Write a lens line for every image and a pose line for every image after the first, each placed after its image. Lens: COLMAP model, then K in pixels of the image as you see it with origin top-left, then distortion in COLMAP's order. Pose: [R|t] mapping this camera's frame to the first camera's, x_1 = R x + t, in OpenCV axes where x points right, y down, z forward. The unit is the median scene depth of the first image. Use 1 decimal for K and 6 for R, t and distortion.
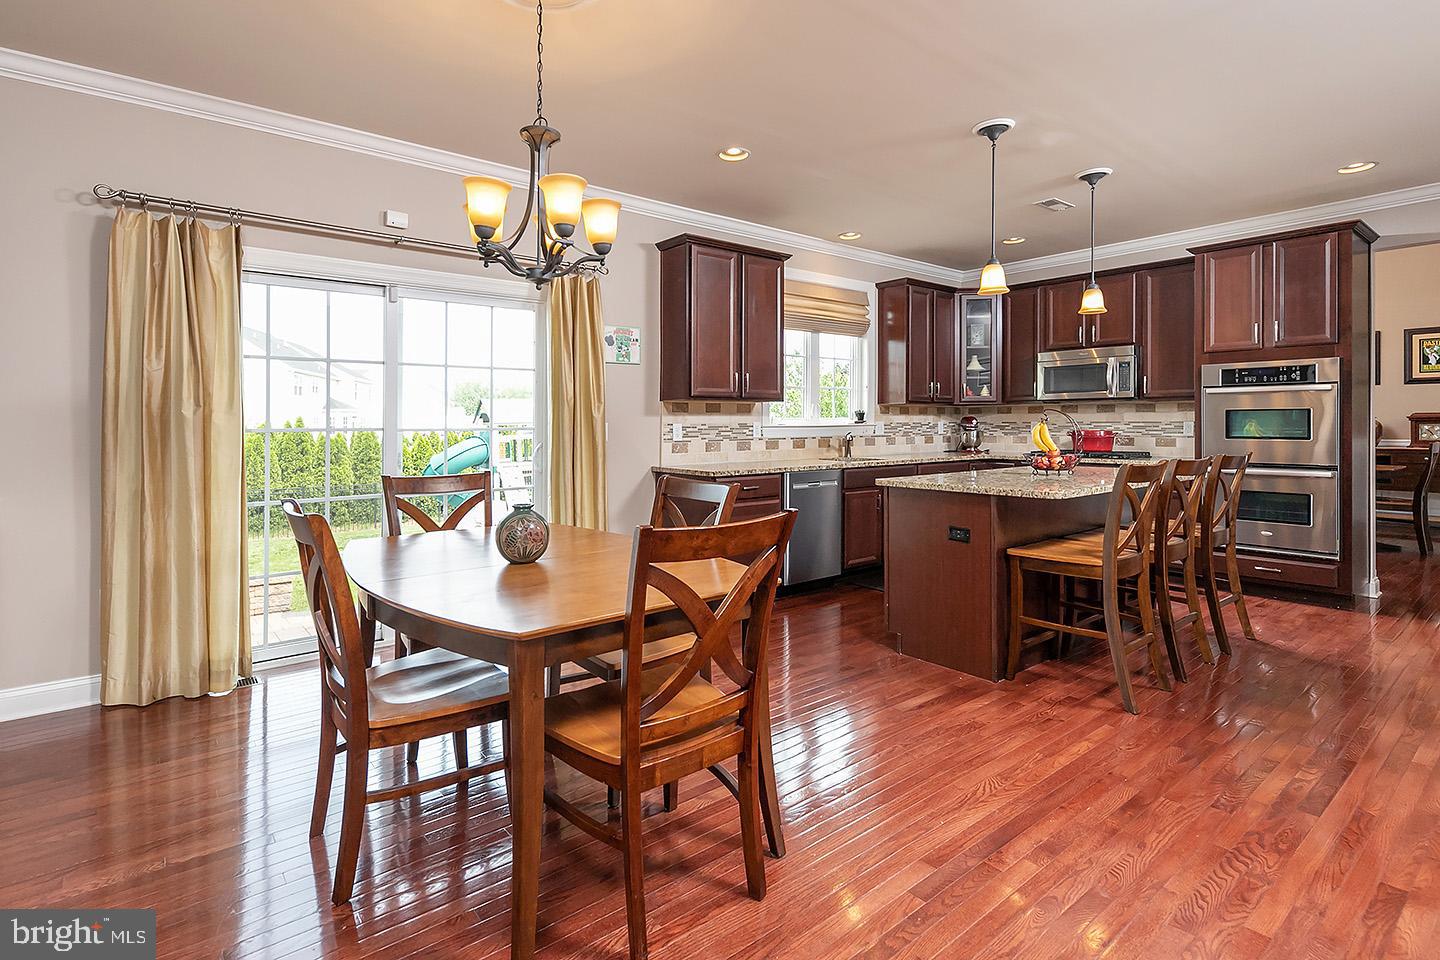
lens RADIAL K [[658.0, 0, 711.4], [0, 658.0, 430.2], [0, 0, 1]] dist [0.002430, -0.002810]
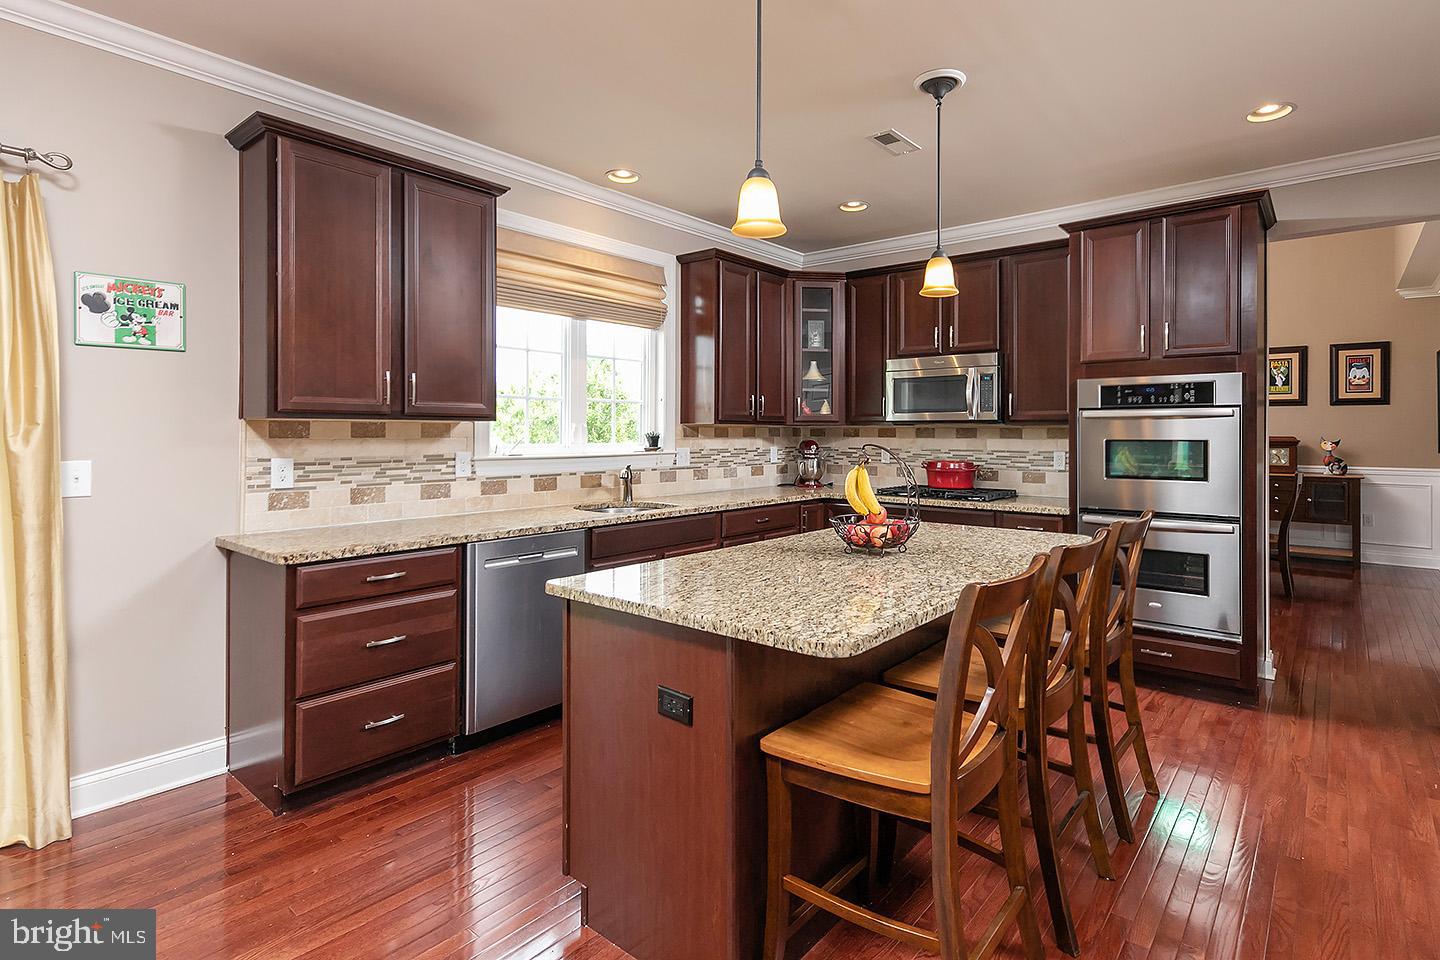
lens RADIAL K [[682.3, 0, 761.1], [0, 682.3, 428.8], [0, 0, 1]] dist [0.000536, 0.001557]
pose [[0.973322, 0.008780, 0.229277, 0.199878], [-0.004690, 0.999820, -0.018377, -0.024842], [-0.229398, 0.016812, 0.973188, 0.303092]]
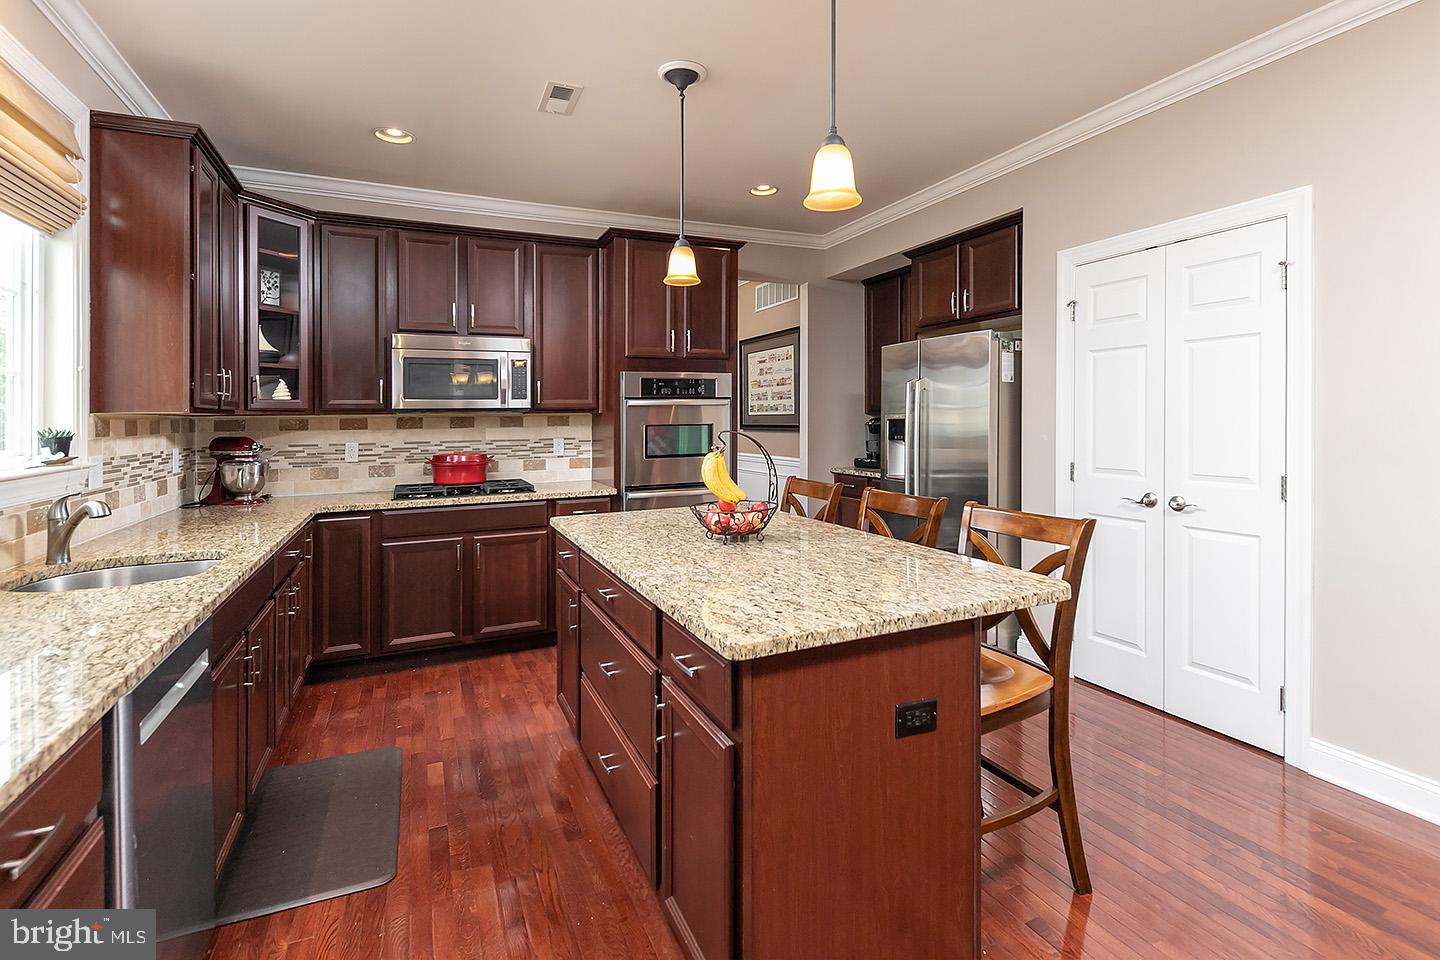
lens RADIAL K [[693.3, 0, 708.2], [0, 693.3, 420.4], [0, 0, 1]] dist [0.003701, -0.000524]
pose [[0.252579, -0.003108, 0.967571, -0.073807], [0.024629, 0.999691, -0.003218, -0.029500], [-0.967263, 0.024643, 0.252578, 0.631658]]
